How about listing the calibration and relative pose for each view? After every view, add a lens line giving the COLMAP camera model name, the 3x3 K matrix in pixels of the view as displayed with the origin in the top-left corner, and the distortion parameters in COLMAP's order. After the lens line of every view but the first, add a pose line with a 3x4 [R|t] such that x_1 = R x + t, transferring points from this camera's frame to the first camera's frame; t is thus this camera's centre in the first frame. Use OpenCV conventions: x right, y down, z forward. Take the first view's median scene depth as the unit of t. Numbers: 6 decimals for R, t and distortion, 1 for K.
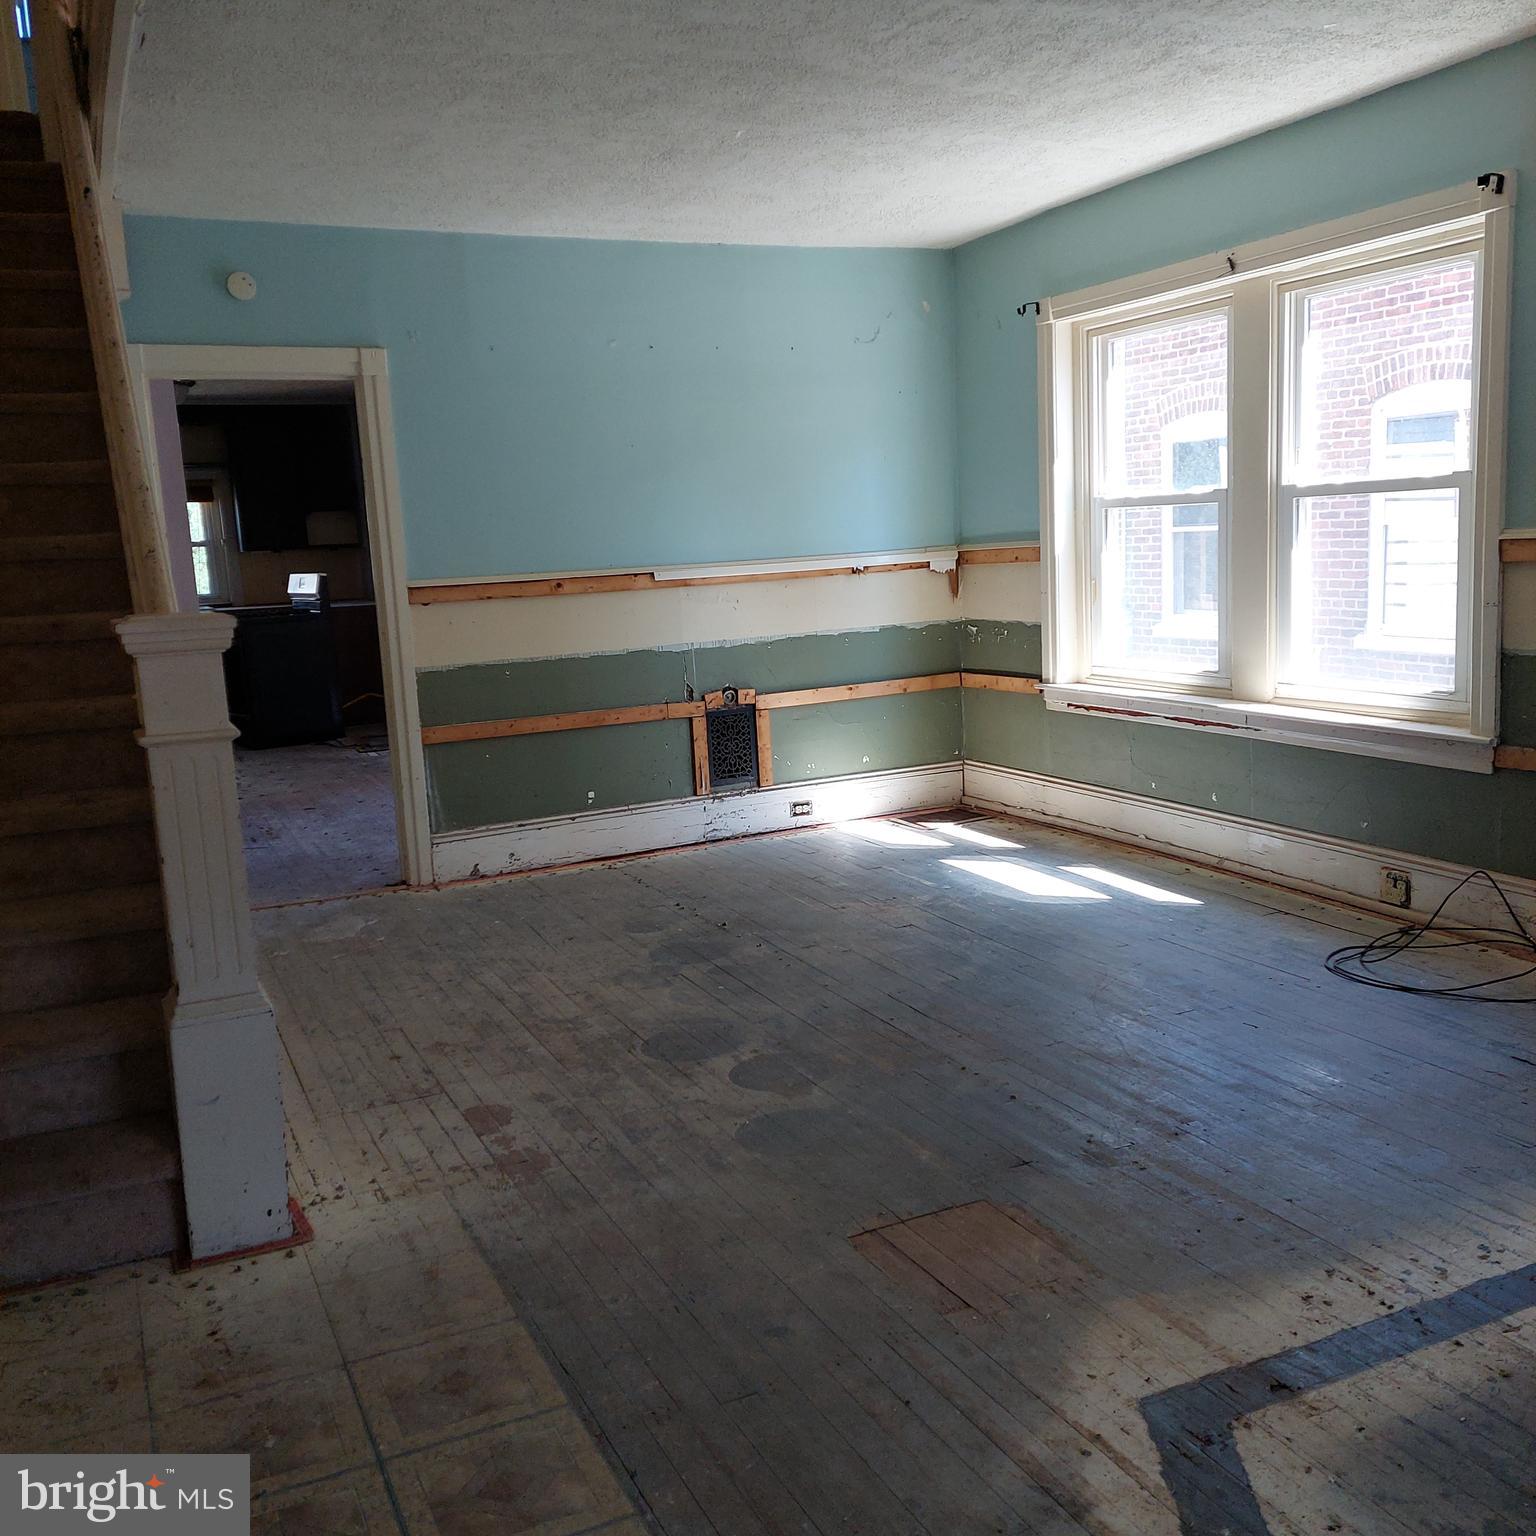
lens RADIAL K [[1440.4, 0, 763.2], [0, 1440.4, 768.6], [0, 0, 1]] dist [0.037774, 0.000000]
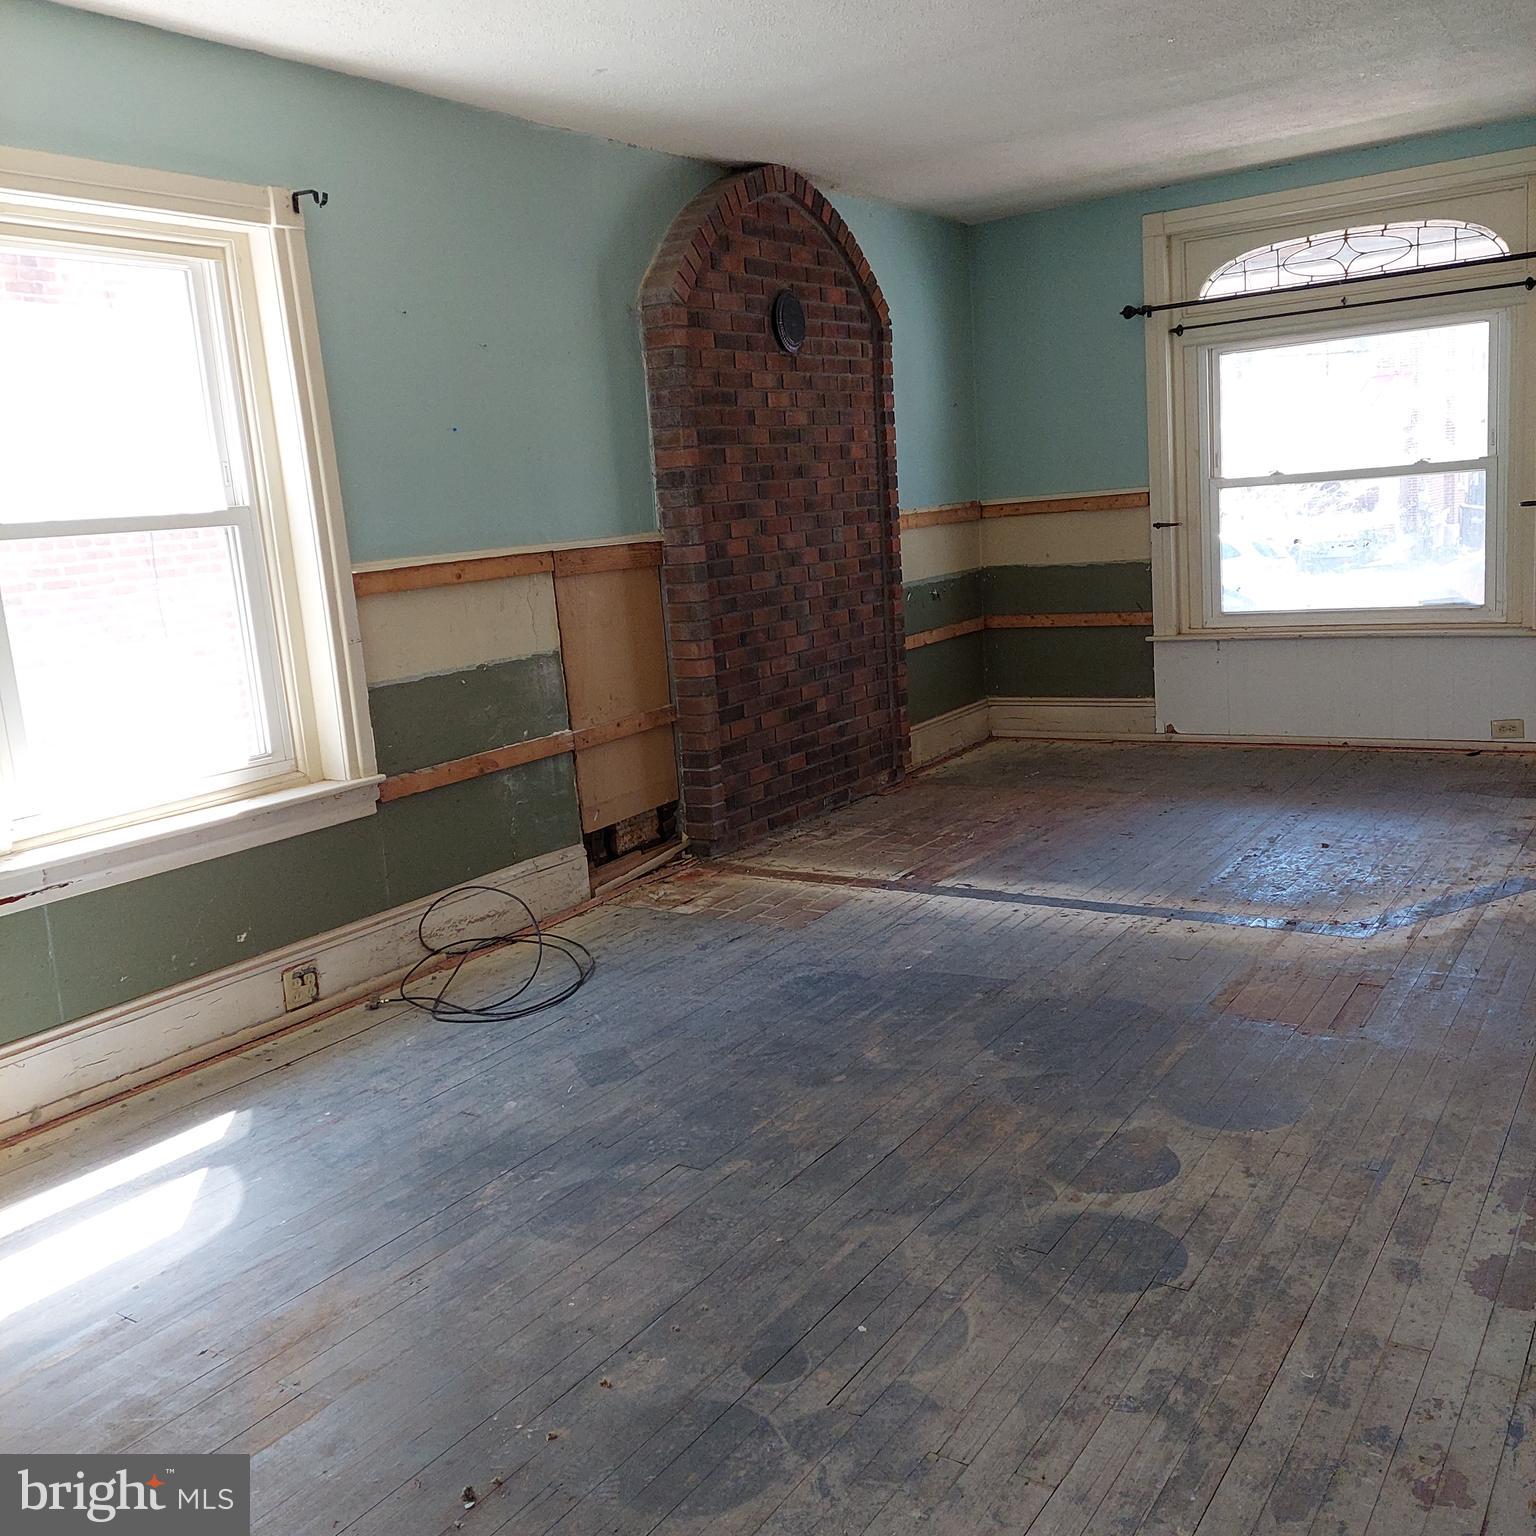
lens RADIAL K [[1440.4, 0, 761.7], [0, 1440.4, 777.9], [0, 0, 1]] dist [0.037774, 0.000000]
pose [[-0.502614, -0.082669, 0.860549, -0.475893], [0.237648, 0.943856, 0.229474, -0.183871], [-0.831205, 0.319845, -0.454749, 1.243381]]
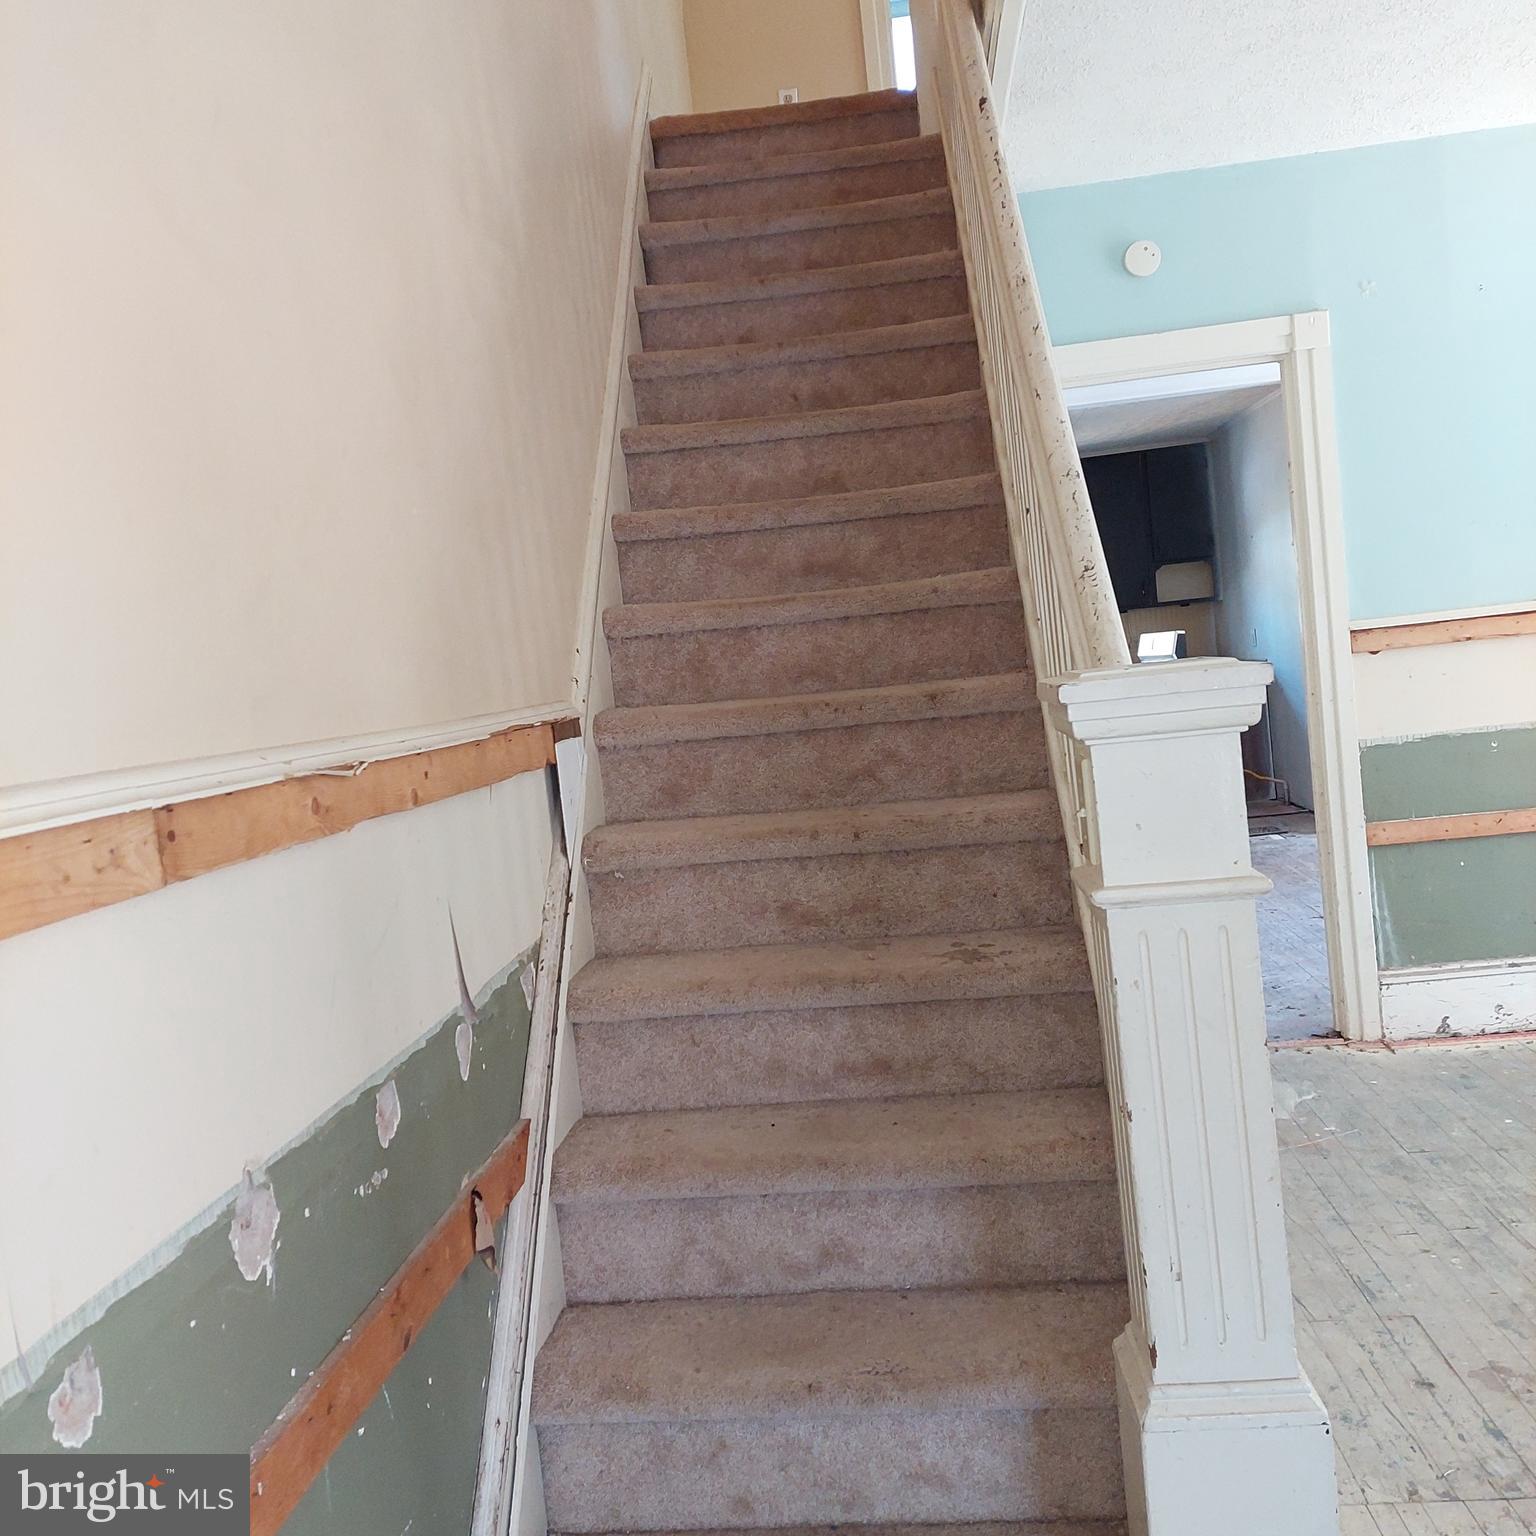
lens RADIAL K [[1440.4, 0, 768.9], [0, 1440.4, 768.1], [0, 0, 1]] dist [0.037774, 0.000000]
pose [[0.858779, -0.006473, -0.512305, -0.159659], [-0.017332, 0.998981, -0.041676, -0.026692], [0.512053, 0.044669, 0.857792, 0.291375]]
